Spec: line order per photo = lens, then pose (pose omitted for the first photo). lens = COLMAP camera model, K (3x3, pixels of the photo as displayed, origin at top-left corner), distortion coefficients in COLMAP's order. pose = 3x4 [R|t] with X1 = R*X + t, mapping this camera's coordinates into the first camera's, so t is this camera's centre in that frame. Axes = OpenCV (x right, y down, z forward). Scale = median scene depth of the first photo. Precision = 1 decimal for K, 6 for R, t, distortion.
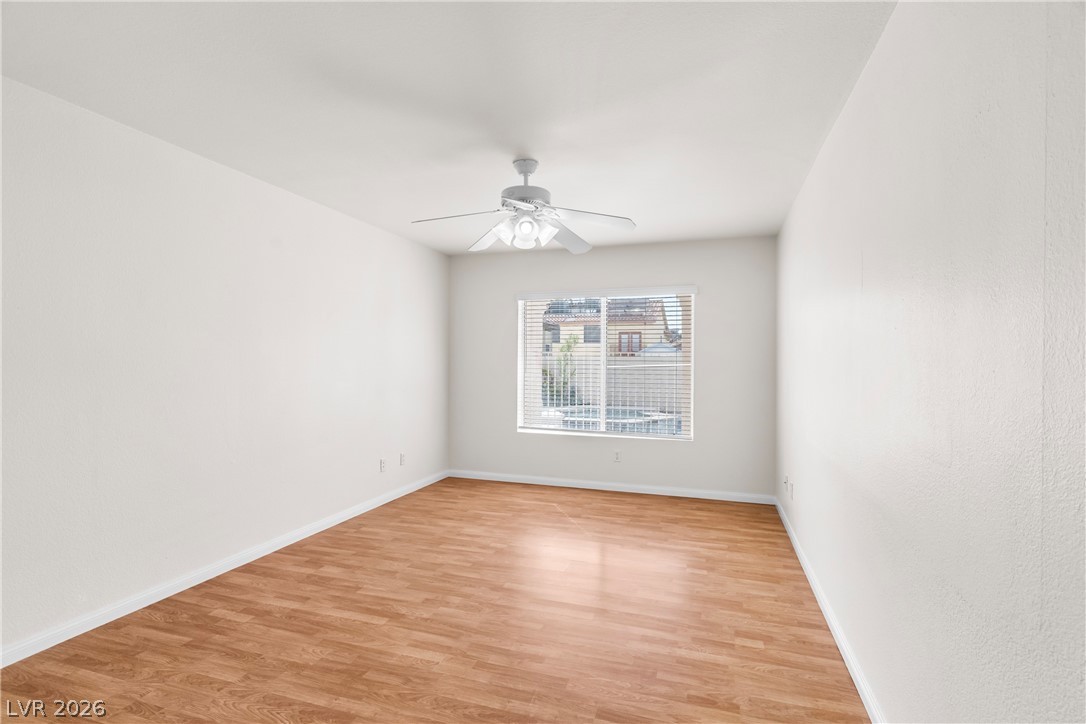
lens RADIAL K [[516.4, 0, 546.1], [0, 516.4, 362.0], [0, 0, 1]] dist [0.002686, -0.000118]
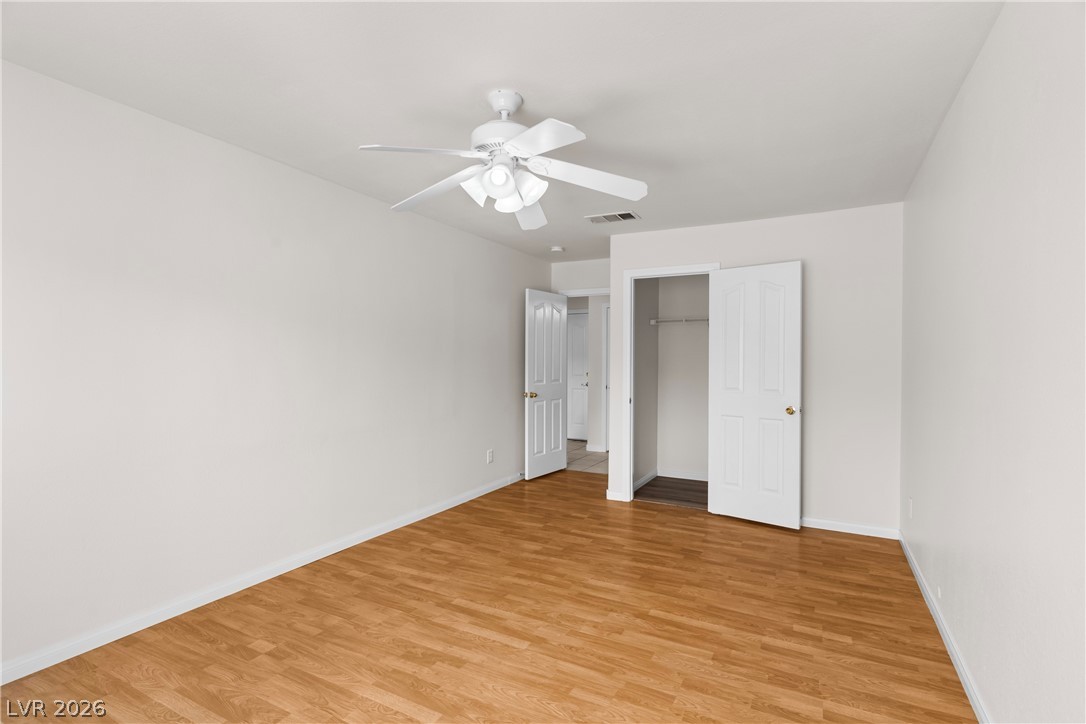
lens RADIAL K [[516.4, 0, 546.1], [0, 516.4, 362.0], [0, 0, 1]] dist [0.002686, -0.000118]
pose [[-0.984818, -0.012092, 0.173167, -0.271940], [-0.011683, 0.999926, 0.003384, -0.001358], [-0.173195, 0.001310, -0.984887, 2.014714]]
